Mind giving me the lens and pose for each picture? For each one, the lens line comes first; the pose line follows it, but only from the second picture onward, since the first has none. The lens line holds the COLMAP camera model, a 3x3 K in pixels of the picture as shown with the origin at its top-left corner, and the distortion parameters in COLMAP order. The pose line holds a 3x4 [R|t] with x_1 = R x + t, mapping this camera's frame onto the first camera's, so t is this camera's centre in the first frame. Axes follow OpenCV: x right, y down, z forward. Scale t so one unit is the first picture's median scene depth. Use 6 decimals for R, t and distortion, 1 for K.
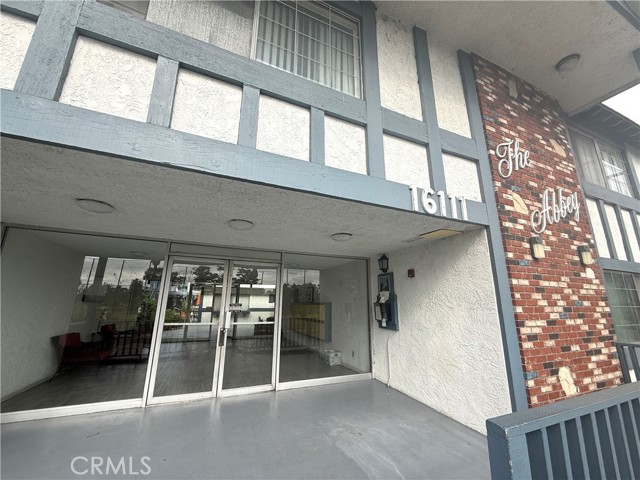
lens RADIAL K [[254.2, 0, 318.9], [0, 254.2, 240.7], [0, 0, 1]] dist [-0.000583, 0.000030]
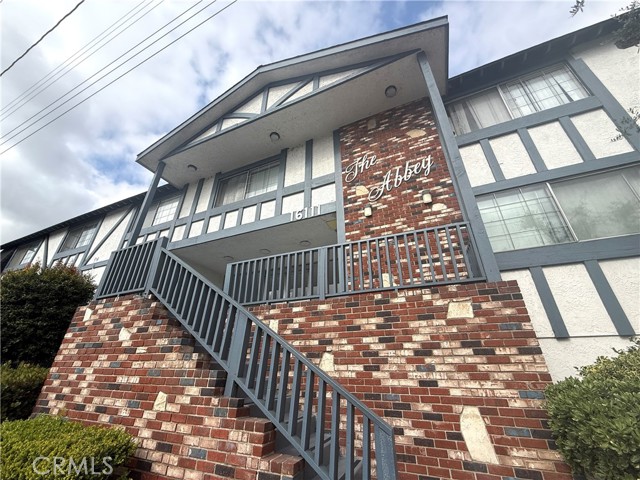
lens RADIAL K [[254.2, 0, 318.9], [0, 254.2, 240.7], [0, 0, 1]] dist [-0.000583, 0.000030]
pose [[0.686526, -0.342971, -0.641134, 1.610596], [0.173848, 0.933614, -0.313275, 0.668485], [0.706016, 0.103612, 0.700575, -0.363913]]
